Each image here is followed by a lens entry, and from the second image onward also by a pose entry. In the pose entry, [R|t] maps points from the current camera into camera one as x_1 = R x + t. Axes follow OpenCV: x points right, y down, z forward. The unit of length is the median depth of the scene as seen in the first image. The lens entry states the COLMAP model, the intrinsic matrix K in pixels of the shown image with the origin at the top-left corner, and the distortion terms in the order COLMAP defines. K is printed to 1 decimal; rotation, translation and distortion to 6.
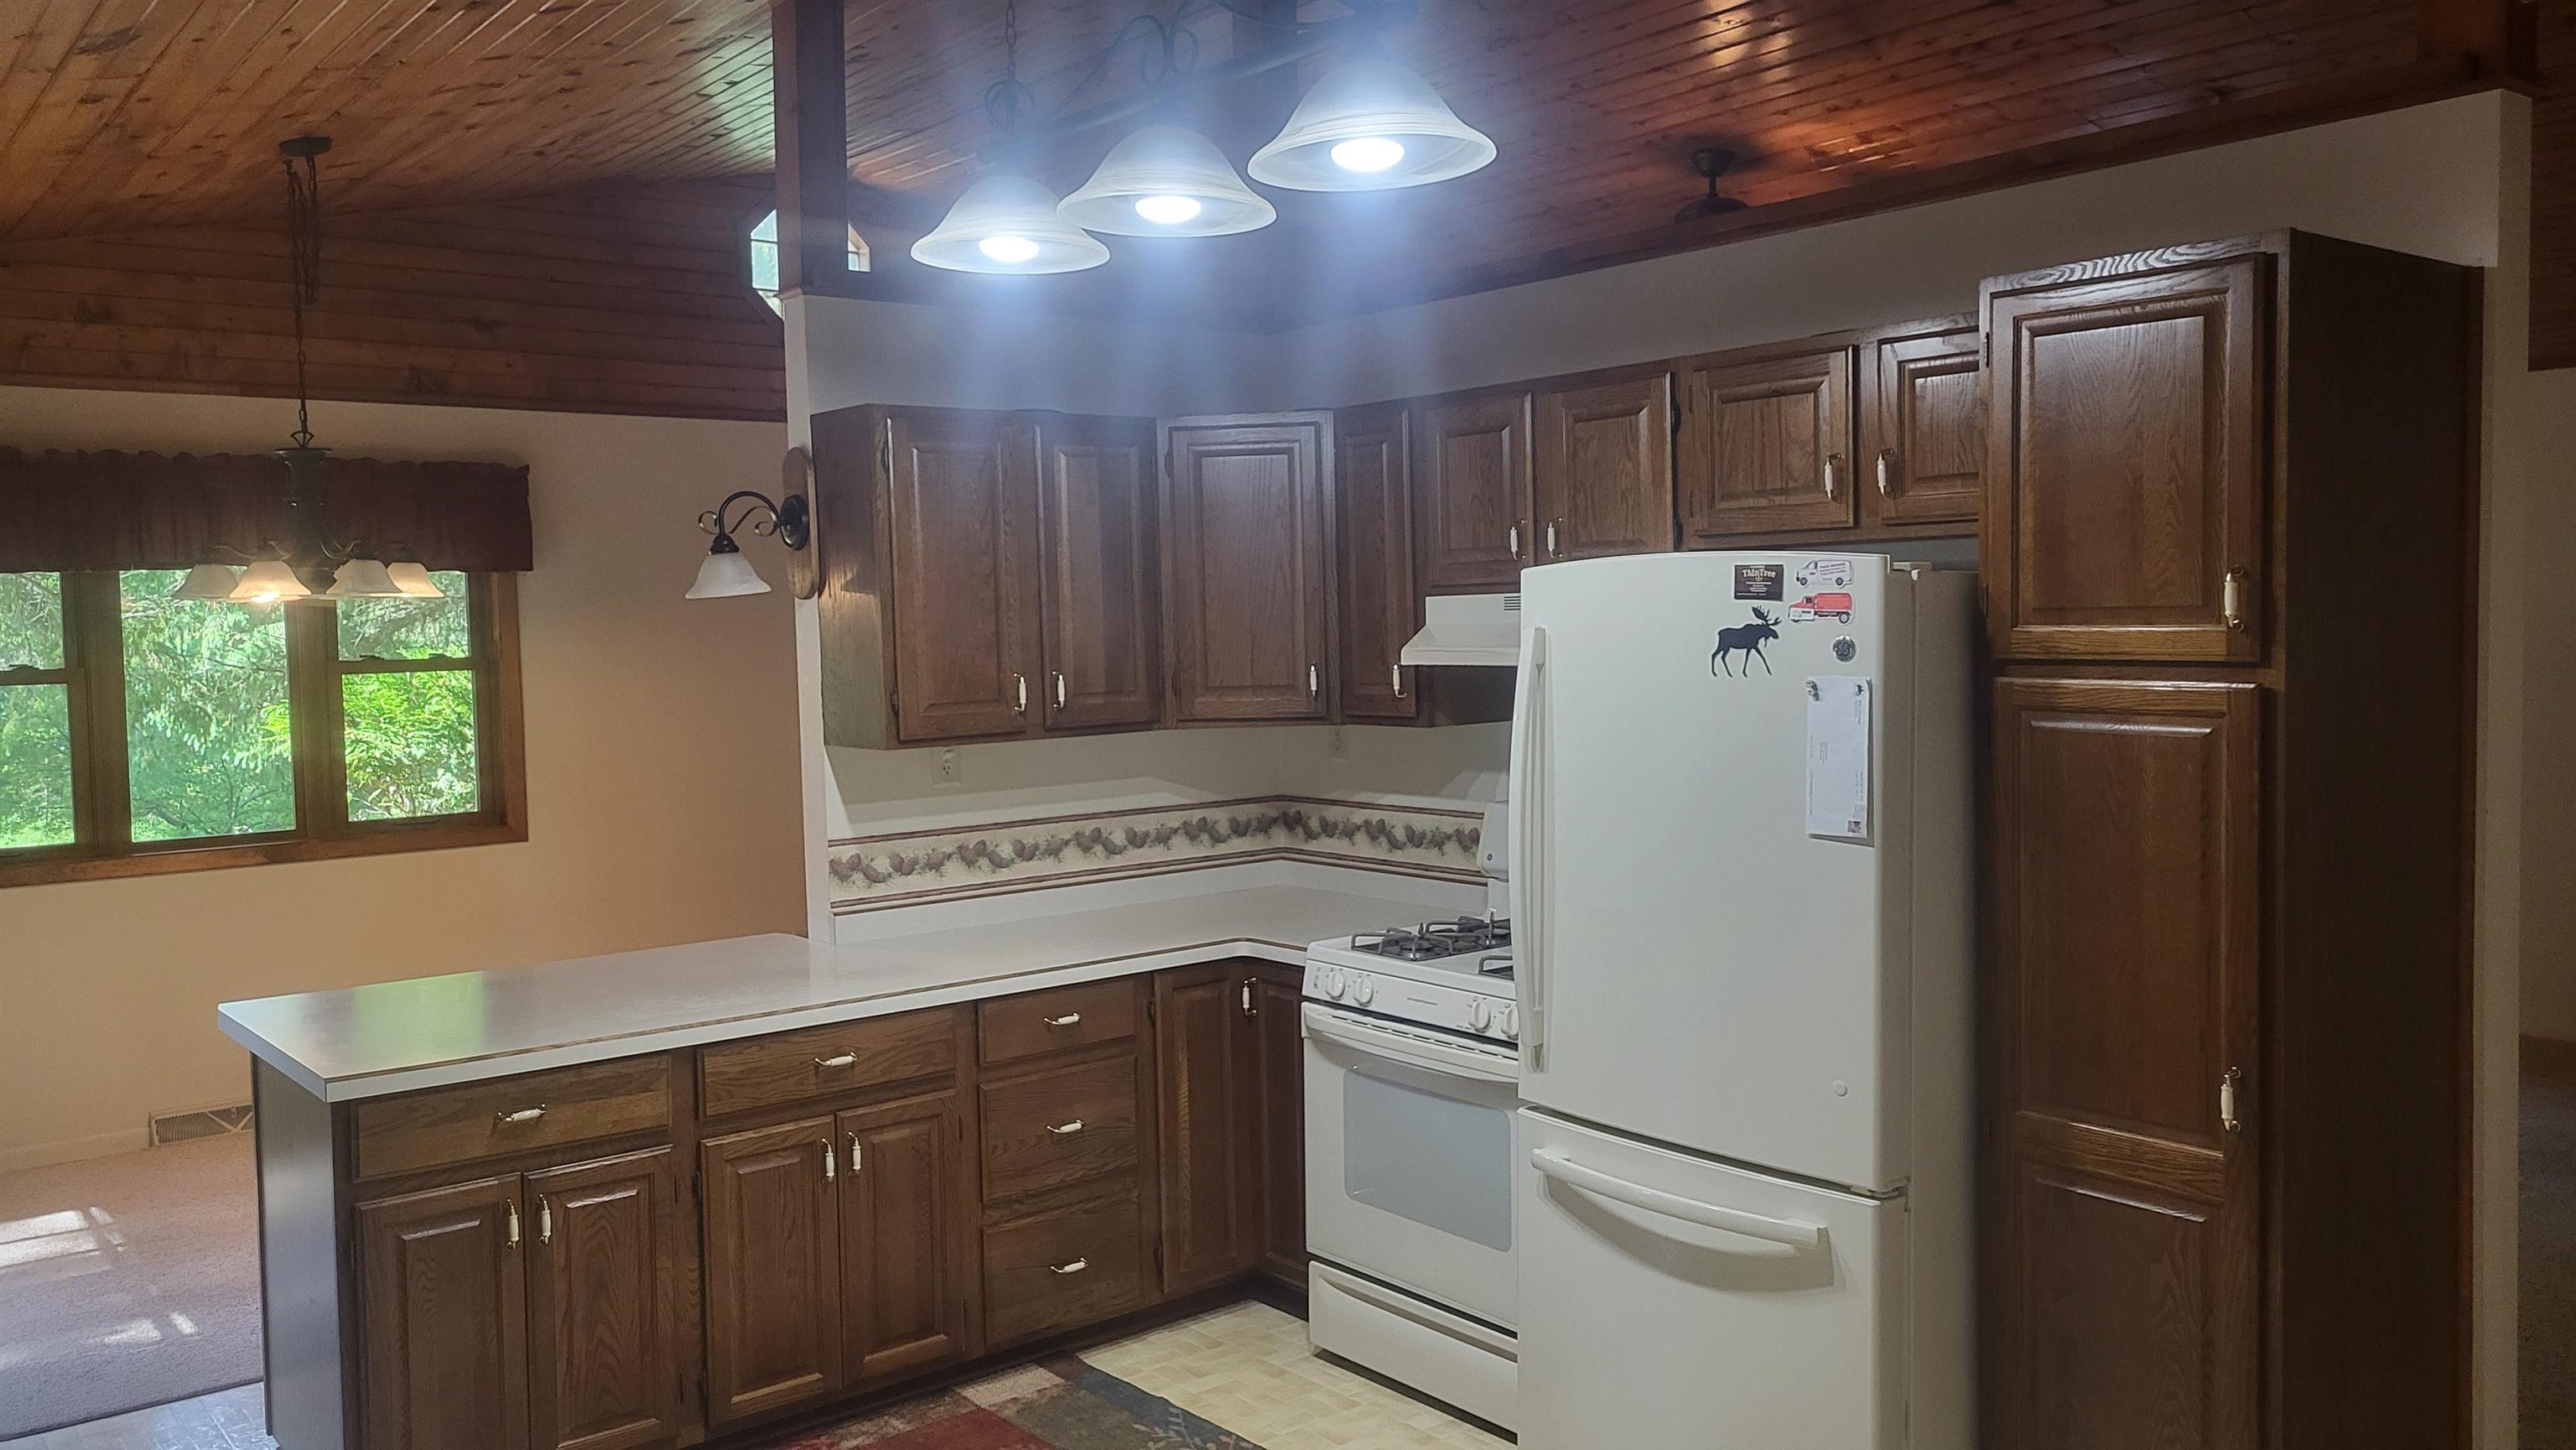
lens RADIAL K [[1937.5, 0, 1280.3], [0, 1937.5, 717.3], [0, 0, 1]] dist [0.040049, -0.007908]
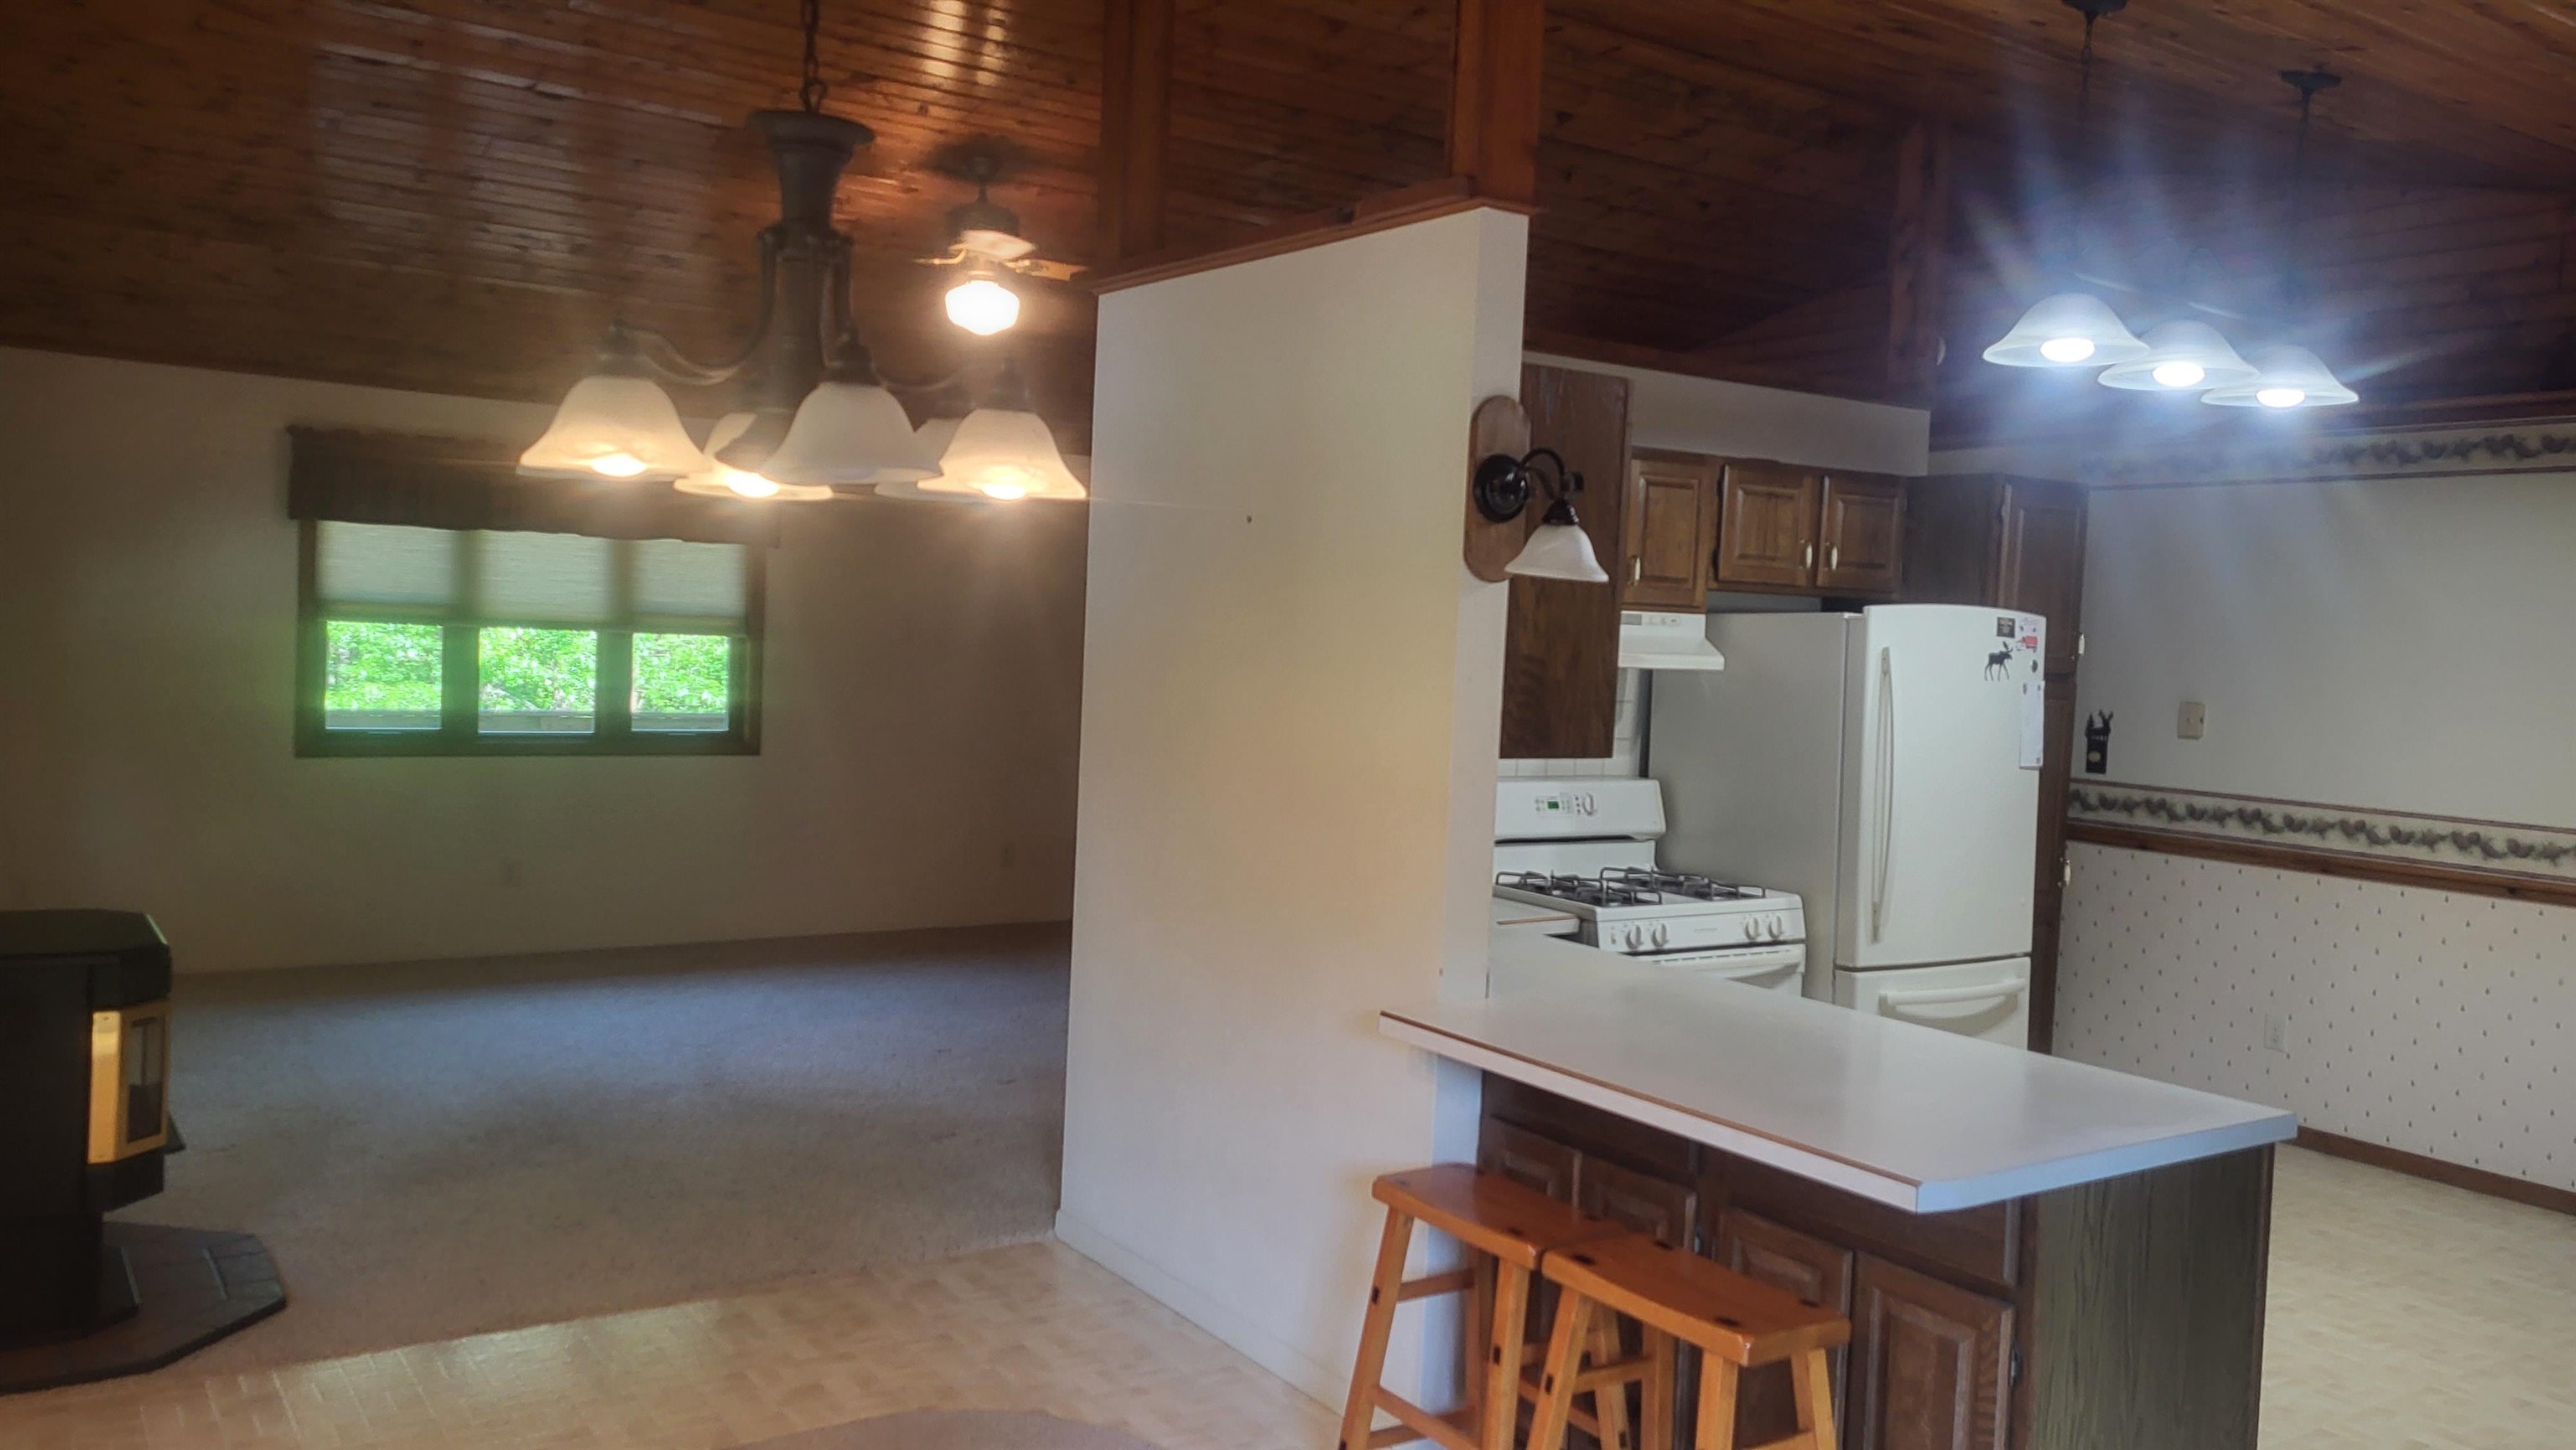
lens RADIAL K [[1937.5, 0, 1282.7], [0, 1937.5, 735.0], [0, 0, 1]] dist [0.040049, -0.007908]
pose [[0.087700, -0.029036, 0.995724, -1.367511], [0.010841, 0.999544, 0.028193, -0.024709], [-0.996088, 0.008322, 0.087975, 1.297840]]
